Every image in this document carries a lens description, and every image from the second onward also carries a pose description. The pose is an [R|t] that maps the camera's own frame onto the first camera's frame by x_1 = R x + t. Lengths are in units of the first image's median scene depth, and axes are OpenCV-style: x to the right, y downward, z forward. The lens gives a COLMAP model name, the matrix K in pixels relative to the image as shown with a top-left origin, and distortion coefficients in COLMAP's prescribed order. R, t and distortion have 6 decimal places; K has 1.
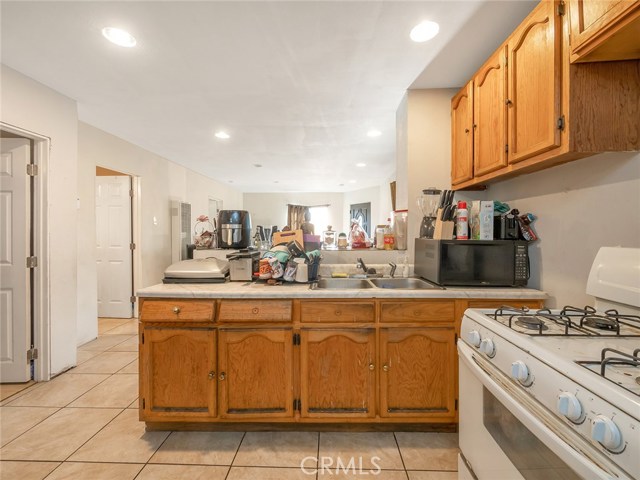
lens RADIAL K [[280.5, 0, 321.2], [0, 280.5, 234.6], [0, 0, 1]] dist [-0.002095, -0.000071]
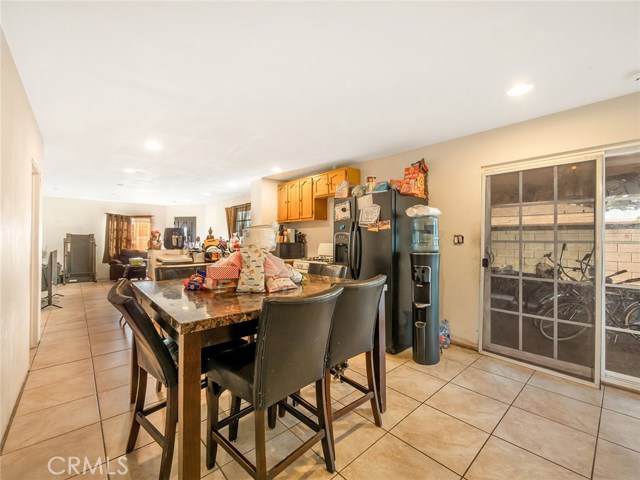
lens RADIAL K [[270.3, 0, 321.4], [0, 270.3, 241.6], [0, 0, 1]] dist [-0.002581, 0.000152]
pose [[0.728441, -0.000301, 0.685108, -1.127040], [0.005176, 0.999974, -0.005063, 0.025073], [-0.685089, 0.007234, 0.728424, -1.257048]]
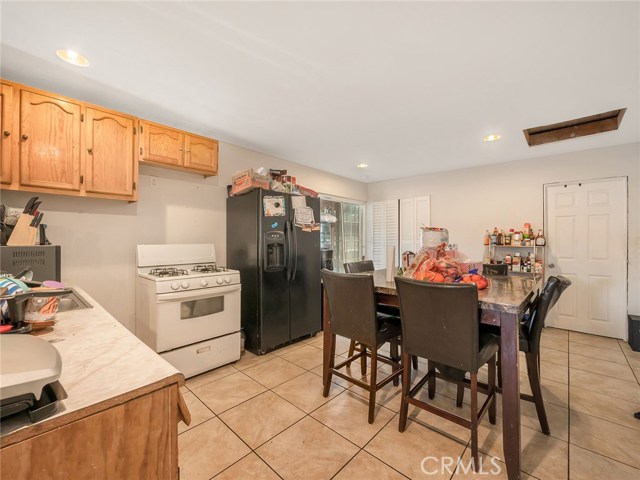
lens RADIAL K [[270.3, 0, 321.4], [0, 270.3, 241.6], [0, 0, 1]] dist [-0.002581, 0.000152]
pose [[-0.751838, -0.009754, 0.659275, -1.010559], [0.003981, 0.999805, 0.019333, -0.013113], [-0.659335, 0.017160, -0.751653, 1.066061]]
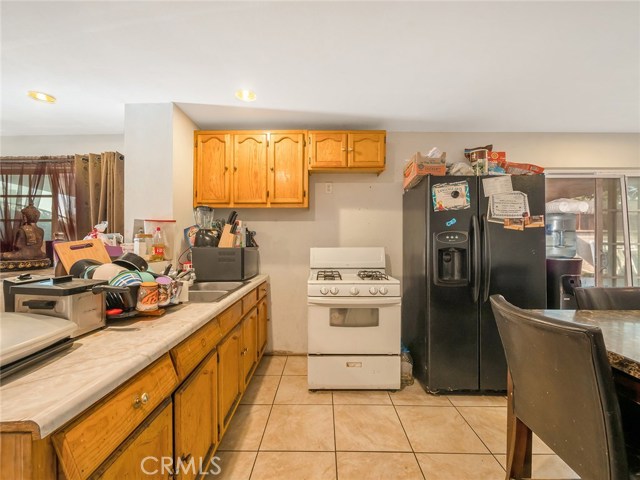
lens RADIAL K [[270.3, 0, 321.4], [0, 270.3, 241.6], [0, 0, 1]] dist [-0.002581, 0.000152]
pose [[-0.009597, -0.003470, 0.999948, -0.902646], [0.013550, 0.999902, 0.003600, -0.010395], [-0.999862, 0.013584, -0.009549, 0.608613]]
